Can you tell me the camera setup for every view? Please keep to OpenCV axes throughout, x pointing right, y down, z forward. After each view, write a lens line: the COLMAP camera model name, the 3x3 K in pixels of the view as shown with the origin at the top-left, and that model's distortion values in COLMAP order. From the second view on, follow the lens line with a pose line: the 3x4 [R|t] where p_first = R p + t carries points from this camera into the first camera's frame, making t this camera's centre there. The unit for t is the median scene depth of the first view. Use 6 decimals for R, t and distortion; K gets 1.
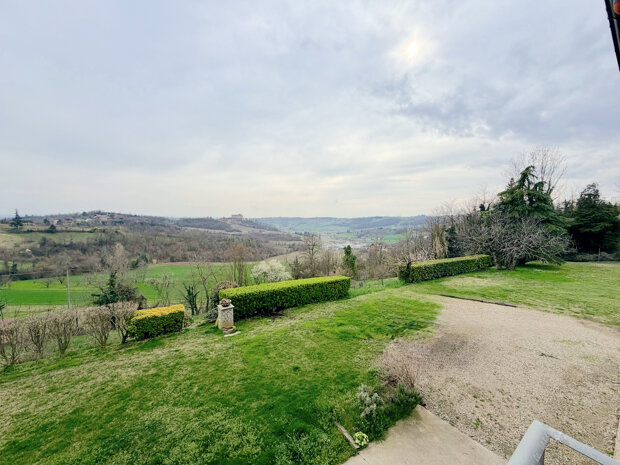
lens RADIAL K [[247.5, 0, 308.4], [0, 247.5, 232.7], [0, 0, 1]] dist [-0.001209, 0.000419]
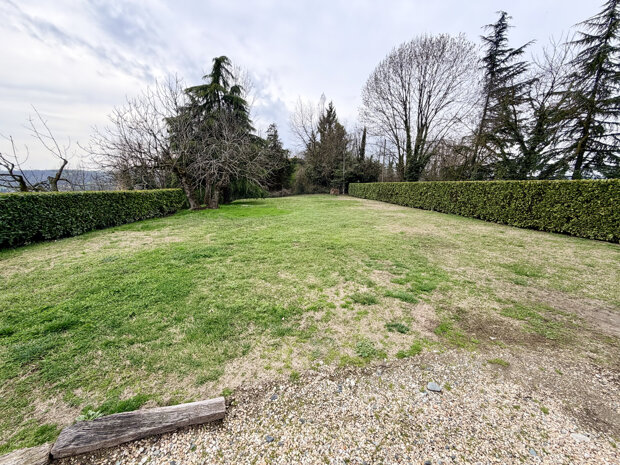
lens RADIAL K [[247.5, 0, 308.4], [0, 247.5, 232.7], [0, 0, 1]] dist [-0.001209, 0.000419]
pose [[0.509505, -0.171093, 0.843286, 0.359958], [0.024835, 0.982548, 0.184342, 0.088645], [-0.860109, -0.072980, 0.504862, 0.423205]]
